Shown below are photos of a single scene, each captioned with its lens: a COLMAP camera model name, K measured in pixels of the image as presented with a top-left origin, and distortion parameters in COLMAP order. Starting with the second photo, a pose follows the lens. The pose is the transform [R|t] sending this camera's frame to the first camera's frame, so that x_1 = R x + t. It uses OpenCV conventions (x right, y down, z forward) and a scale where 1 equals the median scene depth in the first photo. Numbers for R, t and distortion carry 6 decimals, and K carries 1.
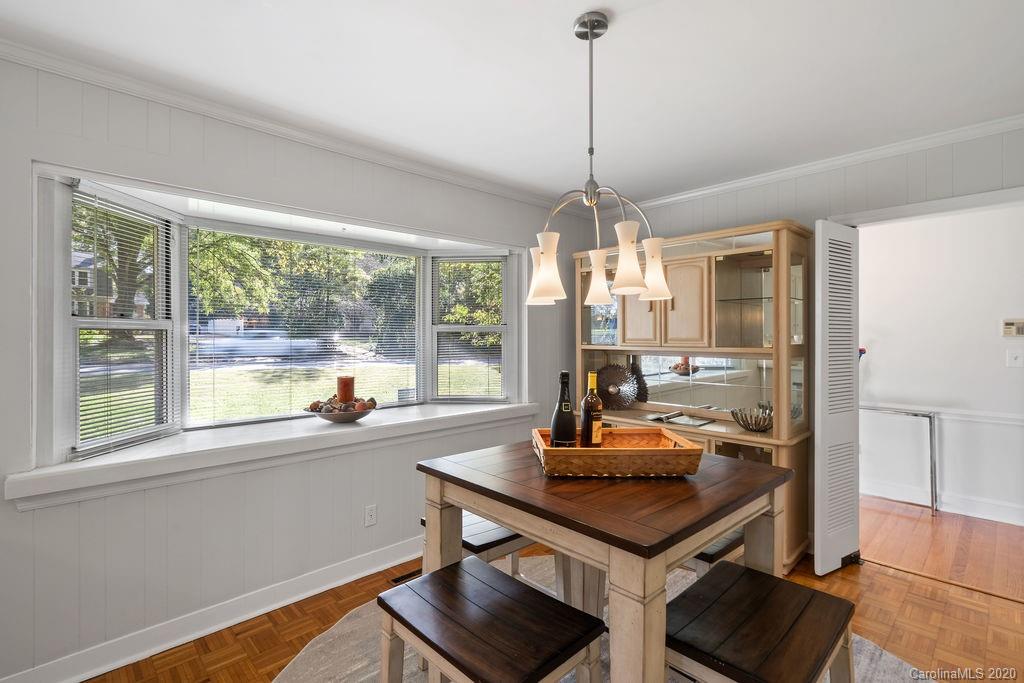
lens RADIAL K [[480.9, 0, 501.5], [0, 480.9, 334.7], [0, 0, 1]] dist [0.001030, 0.000384]
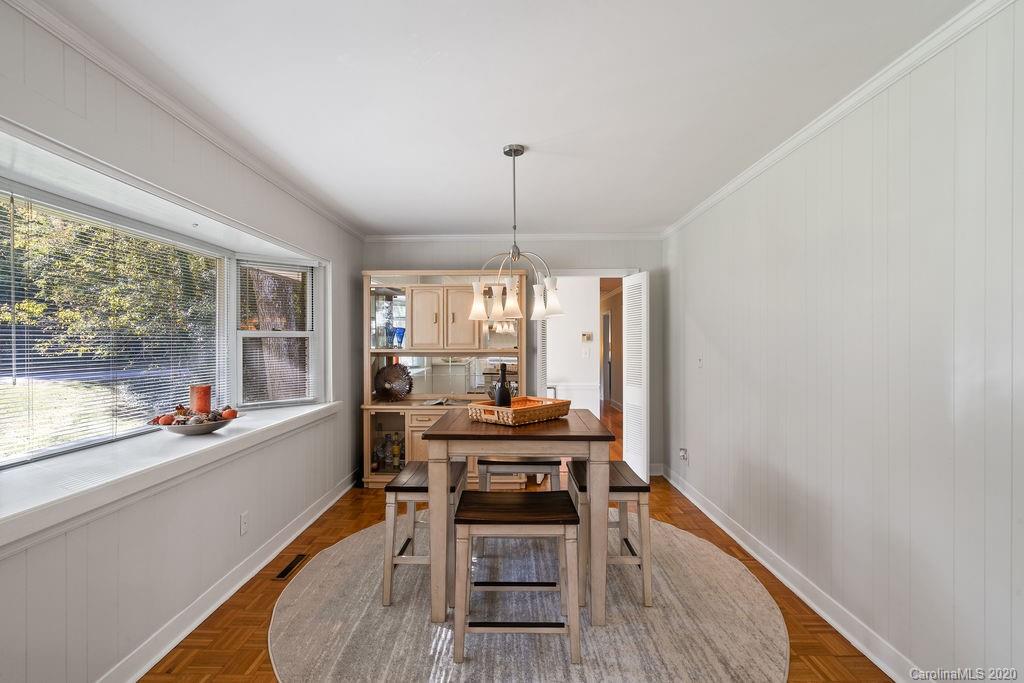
lens RADIAL K [[479.1, 0, 500.1], [0, 479.1, 346.3], [0, 0, 1]] dist [-0.002607, -0.000195]
pose [[0.690397, -0.008332, 0.723383, -0.588116], [0.000919, 0.999943, 0.010641, 0.002262], [-0.723430, -0.006682, 0.690365, -0.048796]]
